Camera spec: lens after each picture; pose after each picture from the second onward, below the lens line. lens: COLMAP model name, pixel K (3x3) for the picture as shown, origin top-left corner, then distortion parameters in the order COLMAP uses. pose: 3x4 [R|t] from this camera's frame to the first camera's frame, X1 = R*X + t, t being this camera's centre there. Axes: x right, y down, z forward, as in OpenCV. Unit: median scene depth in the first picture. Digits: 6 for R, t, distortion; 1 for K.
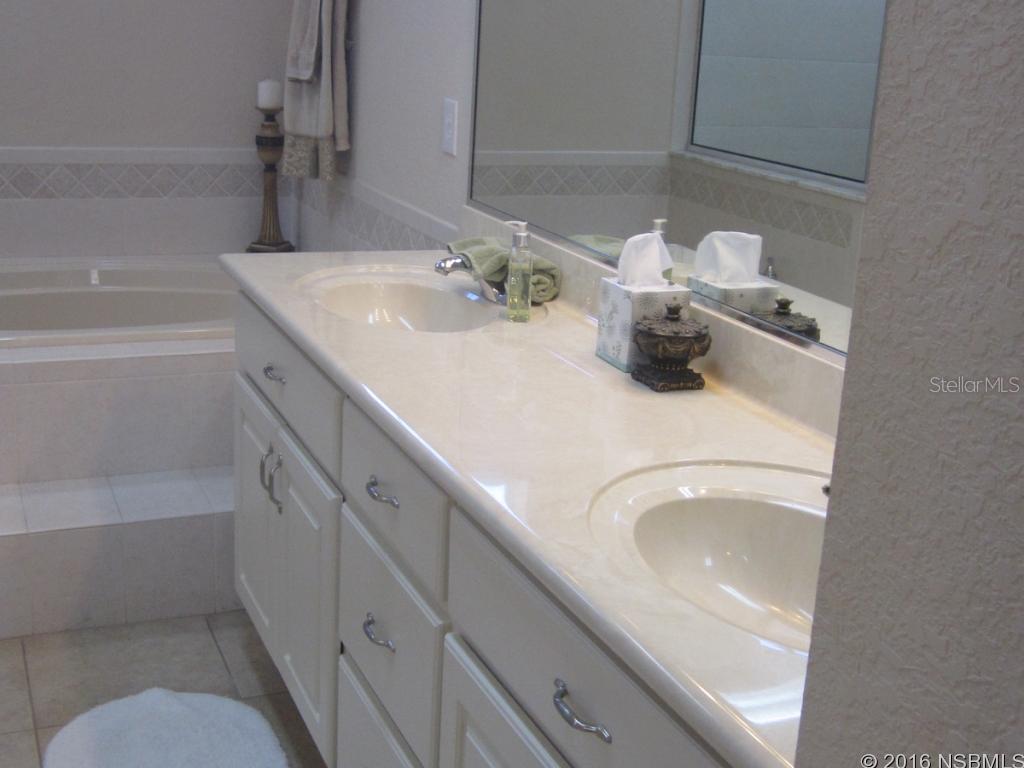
lens RADIAL K [[1300.1, 0, 512.6], [0, 1300.1, 398.7], [0, 0, 1]] dist [-0.030584, -0.067020]
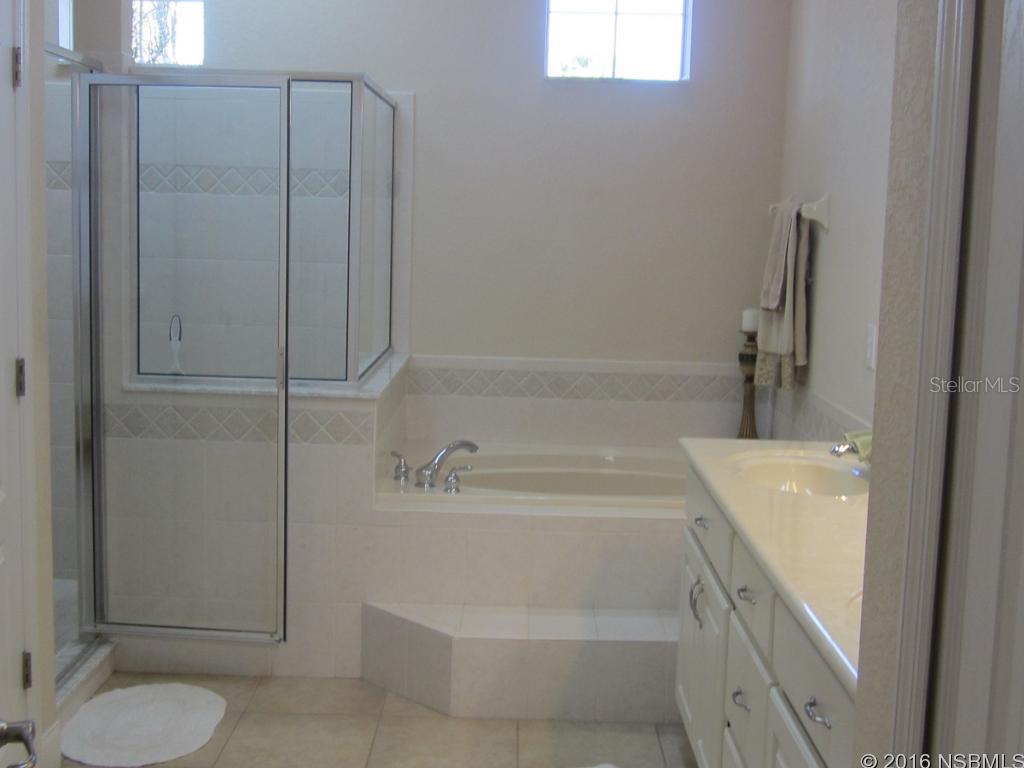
lens RADIAL K [[1310.2, 0, 512.0], [0, 1310.2, 384.0], [0, 0, 1]] dist [0.004454, -0.006158]
pose [[0.914511, 0.017610, -0.404177, 0.141841], [-0.089638, 0.983040, -0.159989, 0.057434], [0.394505, 0.182542, 0.900580, -0.259339]]
